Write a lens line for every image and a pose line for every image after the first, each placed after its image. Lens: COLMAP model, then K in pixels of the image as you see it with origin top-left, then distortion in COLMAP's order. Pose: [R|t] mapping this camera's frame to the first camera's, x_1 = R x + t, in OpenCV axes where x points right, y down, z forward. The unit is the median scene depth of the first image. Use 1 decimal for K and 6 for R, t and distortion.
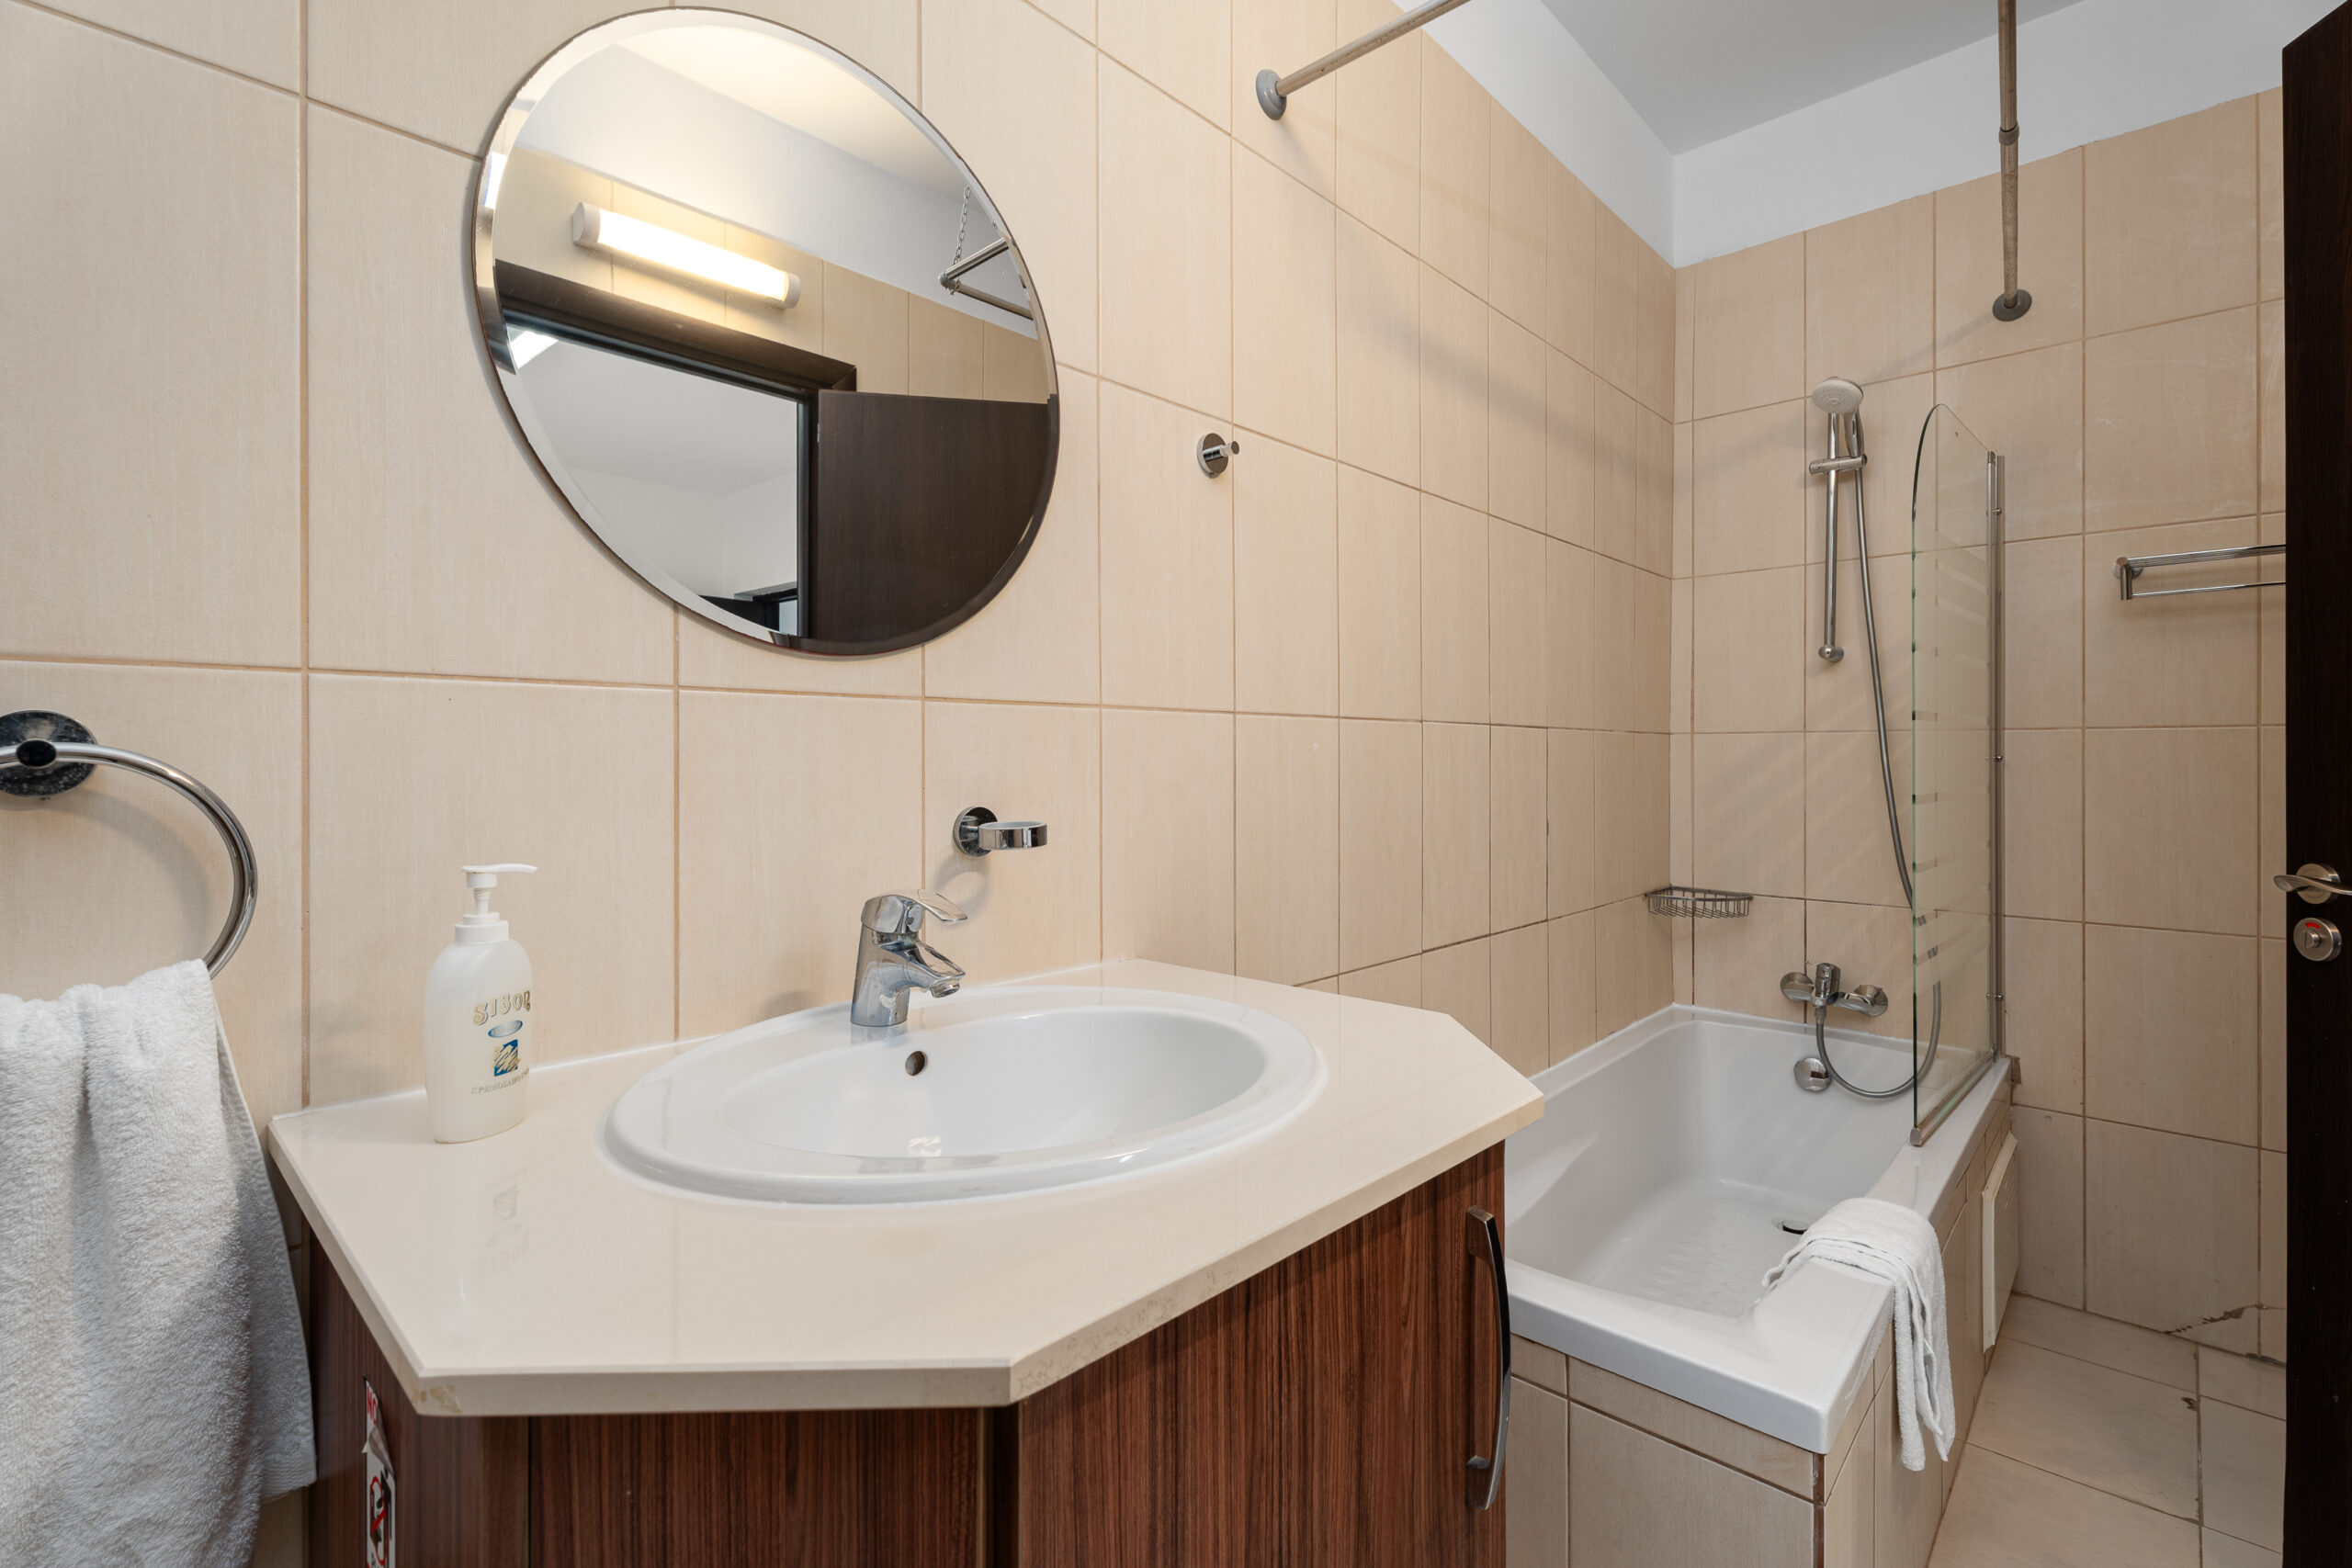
lens RADIAL K [[1059.6, 0, 1163.1], [0, 1059.6, 772.2], [0, 0, 1]] dist [0.000507, -0.000124]
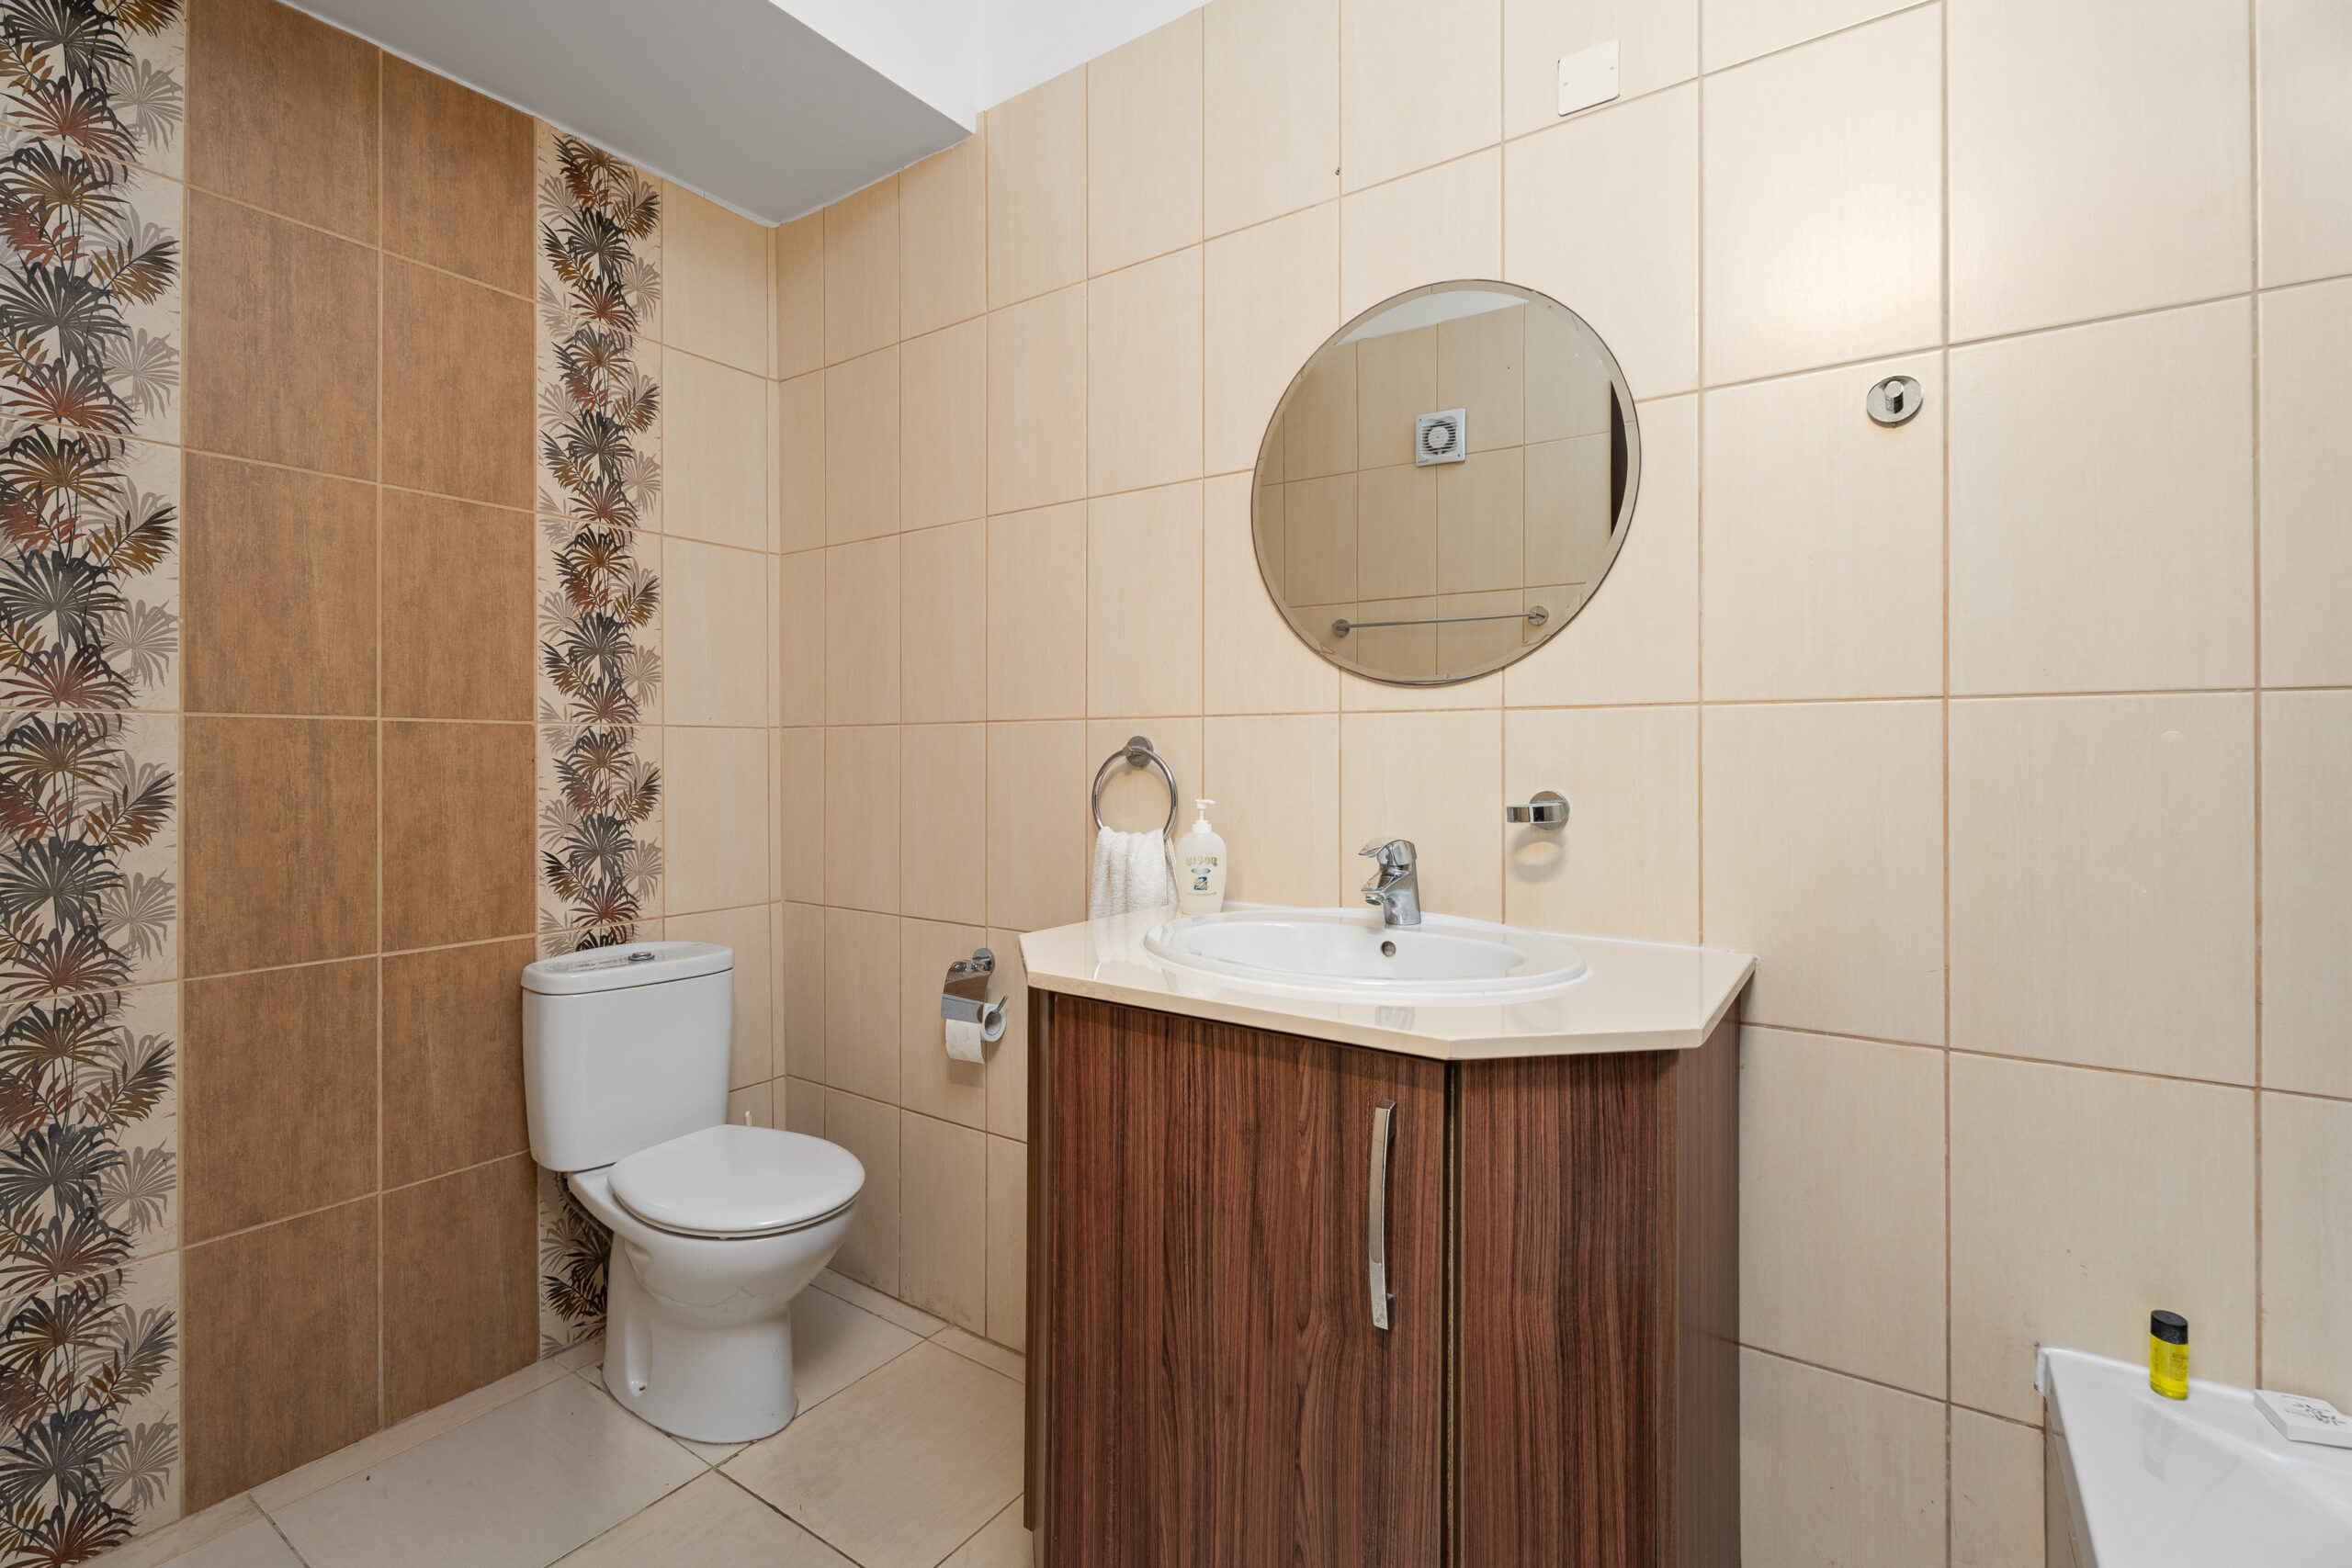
lens RADIAL K [[1059.6, 0, 1163.1], [0, 1059.6, 772.2], [0, 0, 1]] dist [0.000507, -0.000124]
pose [[0.150866, 0.018796, -0.988375, 1.773757], [-0.010577, 0.999793, 0.017399, -0.012632], [0.988498, 0.007829, 0.151034, 0.615409]]
